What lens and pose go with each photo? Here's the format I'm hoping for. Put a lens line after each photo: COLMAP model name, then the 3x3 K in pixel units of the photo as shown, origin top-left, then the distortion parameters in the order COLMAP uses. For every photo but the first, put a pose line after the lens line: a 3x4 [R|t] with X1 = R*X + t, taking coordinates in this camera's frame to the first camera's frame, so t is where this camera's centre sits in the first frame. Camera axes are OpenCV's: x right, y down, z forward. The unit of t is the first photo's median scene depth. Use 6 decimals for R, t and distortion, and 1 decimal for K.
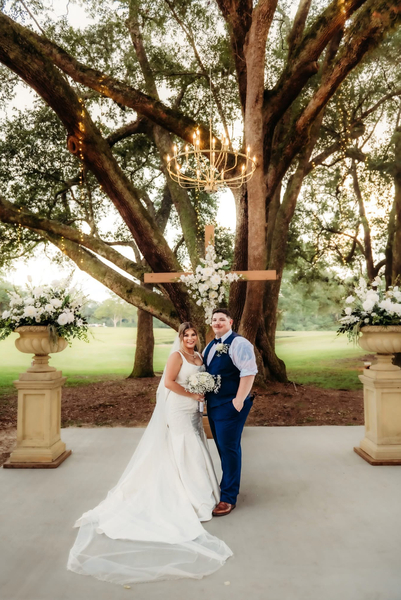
lens RADIAL K [[573.4, 0, 200.5], [0, 573.4, 300.0], [0, 0, 1]] dist [-0.015428, 0.002751]
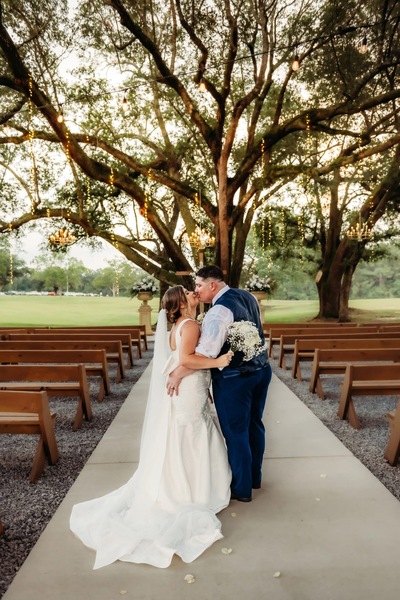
lens RADIAL K [[573.4, 0, 200.0], [0, 573.4, 300.0], [0, 0, 1]] dist [-0.015428, 0.002751]
pose [[0.999985, -0.005481, 0.000103, 0.003397], [0.005468, 0.998571, 0.053158, -0.026212], [-0.000394, -0.053156, 0.998586, -0.759073]]
